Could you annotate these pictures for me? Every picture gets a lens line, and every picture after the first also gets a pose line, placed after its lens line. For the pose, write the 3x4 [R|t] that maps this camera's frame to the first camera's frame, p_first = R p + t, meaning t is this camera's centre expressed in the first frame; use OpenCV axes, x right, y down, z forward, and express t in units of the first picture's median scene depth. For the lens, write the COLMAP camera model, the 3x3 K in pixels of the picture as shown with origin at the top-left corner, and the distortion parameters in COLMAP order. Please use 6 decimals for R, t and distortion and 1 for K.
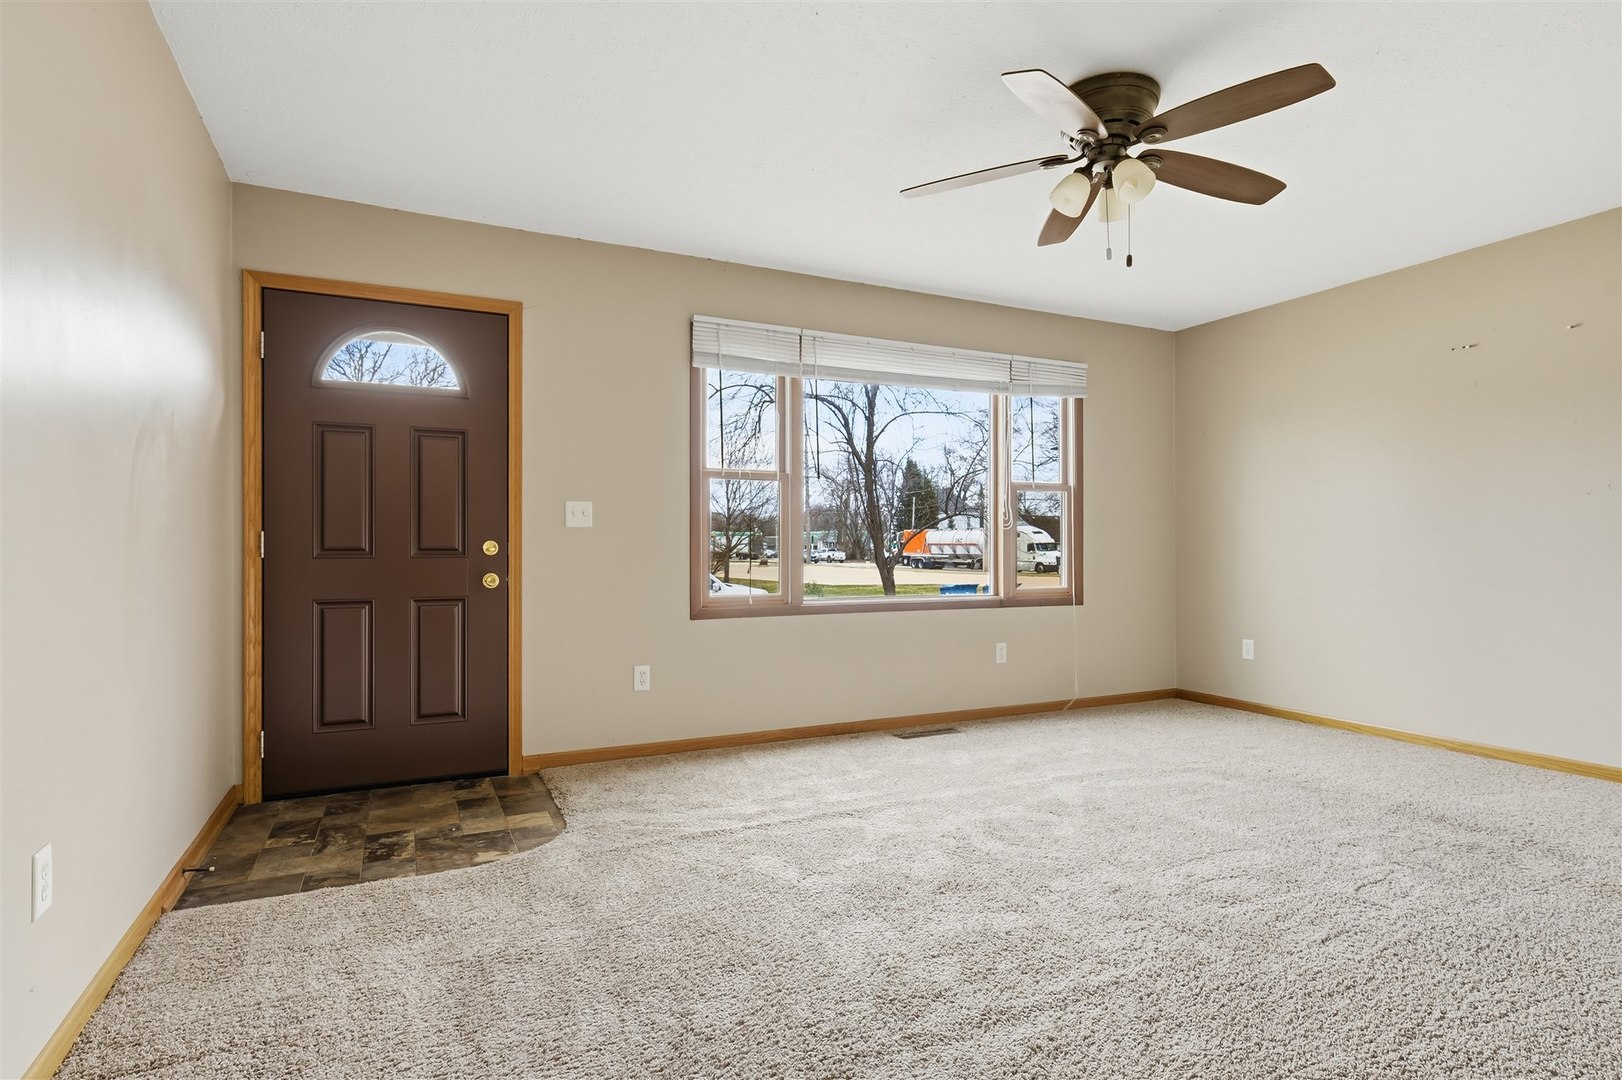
lens RADIAL K [[866.6, 0, 811.3], [0, 866.6, 542.9], [0, 0, 1]] dist [0.001341, 0.000512]
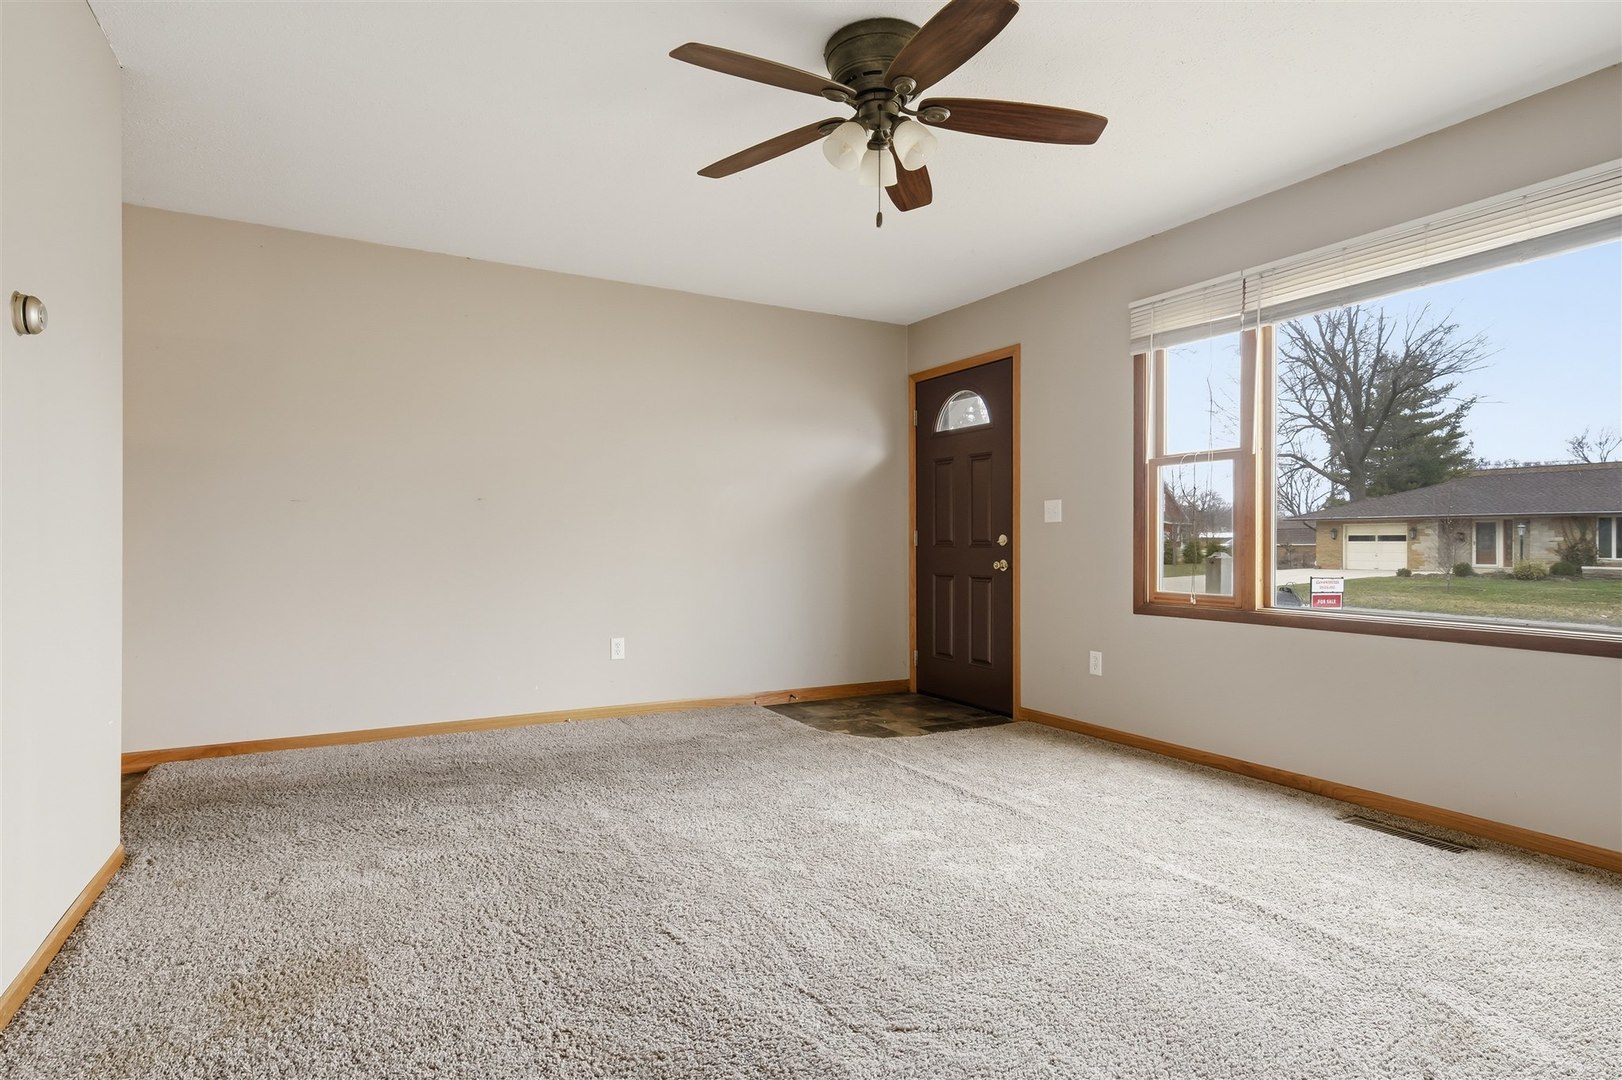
lens RADIAL K [[866.6, 0, 809.6], [0, 866.6, 540.1], [0, 0, 1]] dist [0.001341, 0.000512]
pose [[0.045538, -0.001949, -0.998961, 0.908914], [0.001055, 0.999998, -0.001903, 0.008196], [0.998962, -0.000967, 0.045540, 0.647979]]
